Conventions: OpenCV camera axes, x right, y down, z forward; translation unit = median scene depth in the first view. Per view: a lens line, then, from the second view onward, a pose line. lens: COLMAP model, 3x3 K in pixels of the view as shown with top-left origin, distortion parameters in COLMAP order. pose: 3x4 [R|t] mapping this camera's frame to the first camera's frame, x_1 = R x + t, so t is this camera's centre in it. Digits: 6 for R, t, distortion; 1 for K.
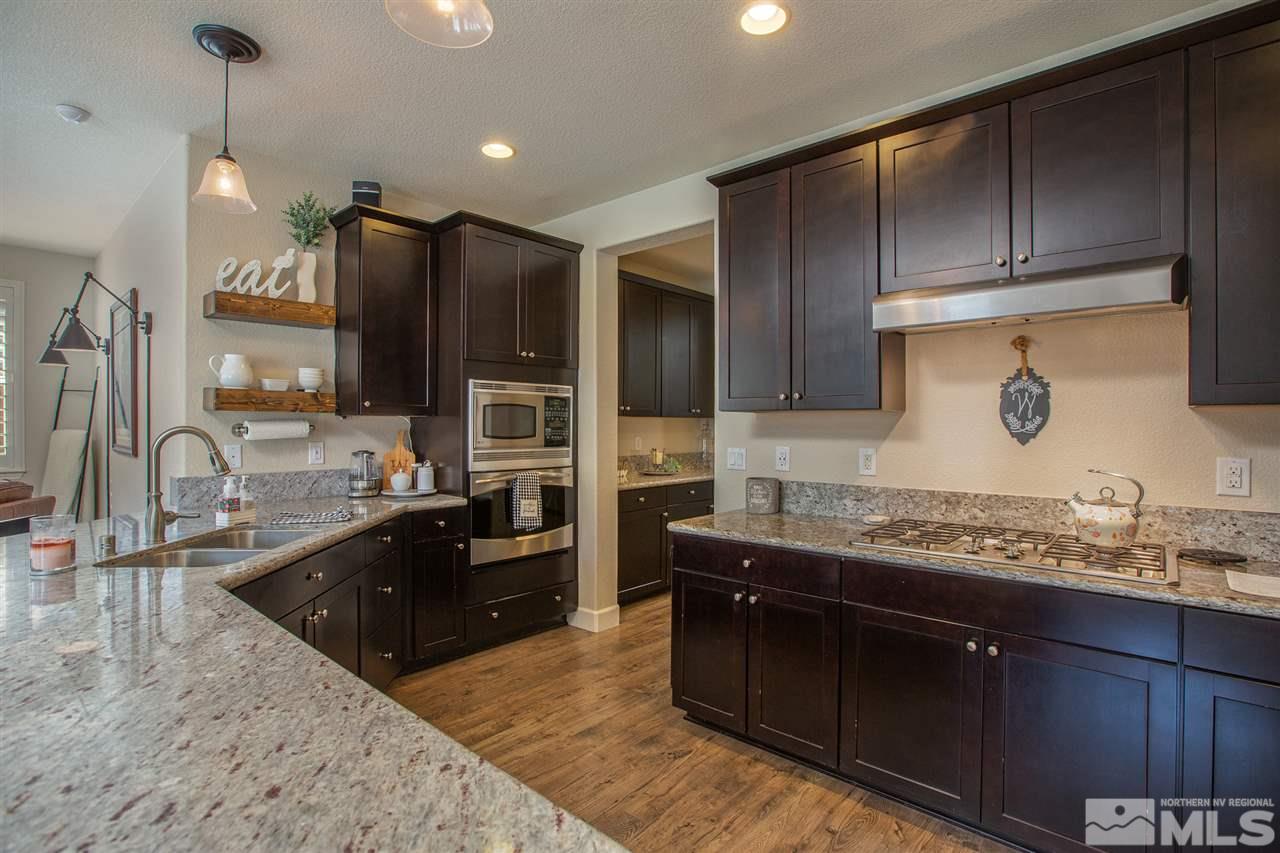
lens RADIAL K [[625.1, 0, 644.6], [0, 625.1, 421.7], [0, 0, 1]] dist [-0.027473, 0.000273]
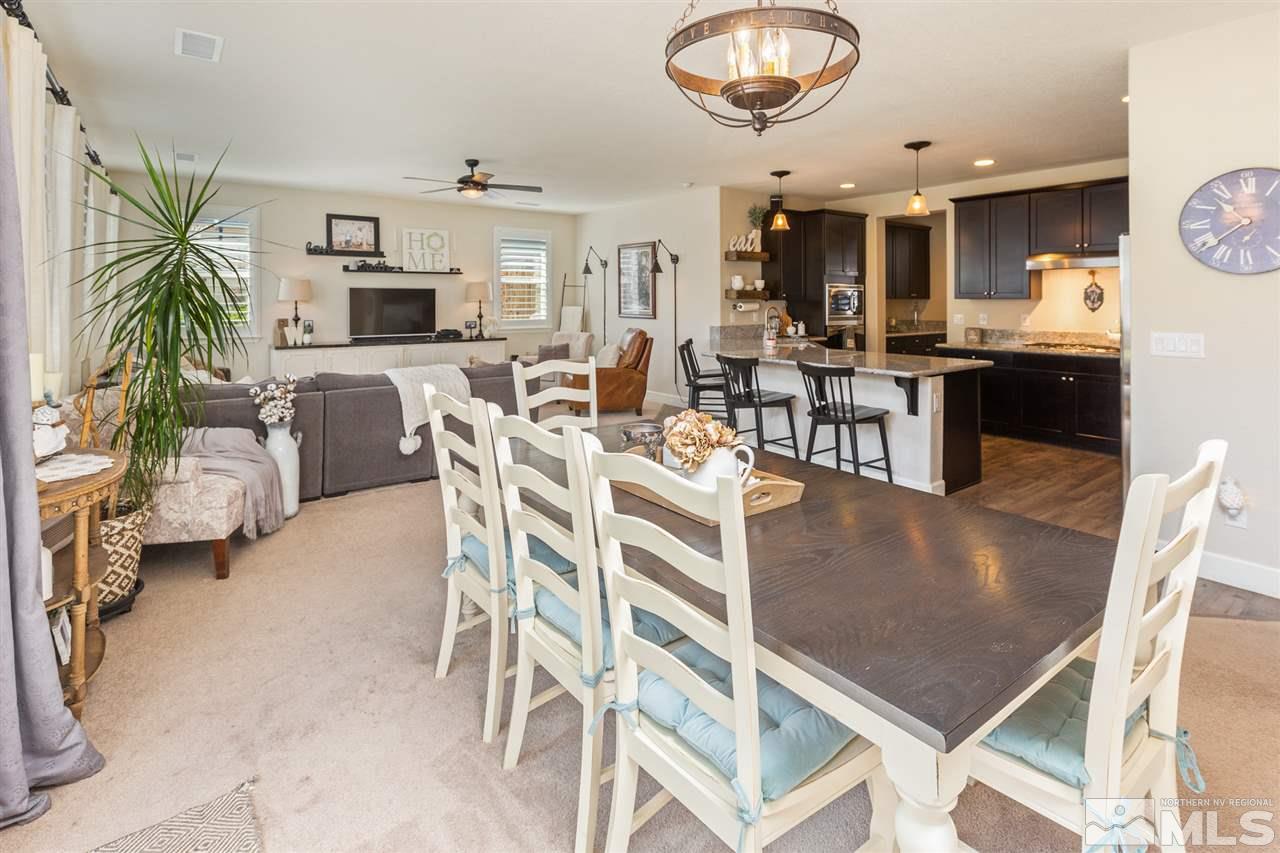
lens RADIAL K [[613.5, 0, 650.6], [0, 613.5, 296.3], [0, 0, 1]] dist [0.006646, -0.002840]
pose [[0.978621, -0.003994, -0.205634, -0.536408], [0.003631, 0.999991, -0.002143, -0.025952], [0.205641, 0.001350, 0.978627, -1.530404]]
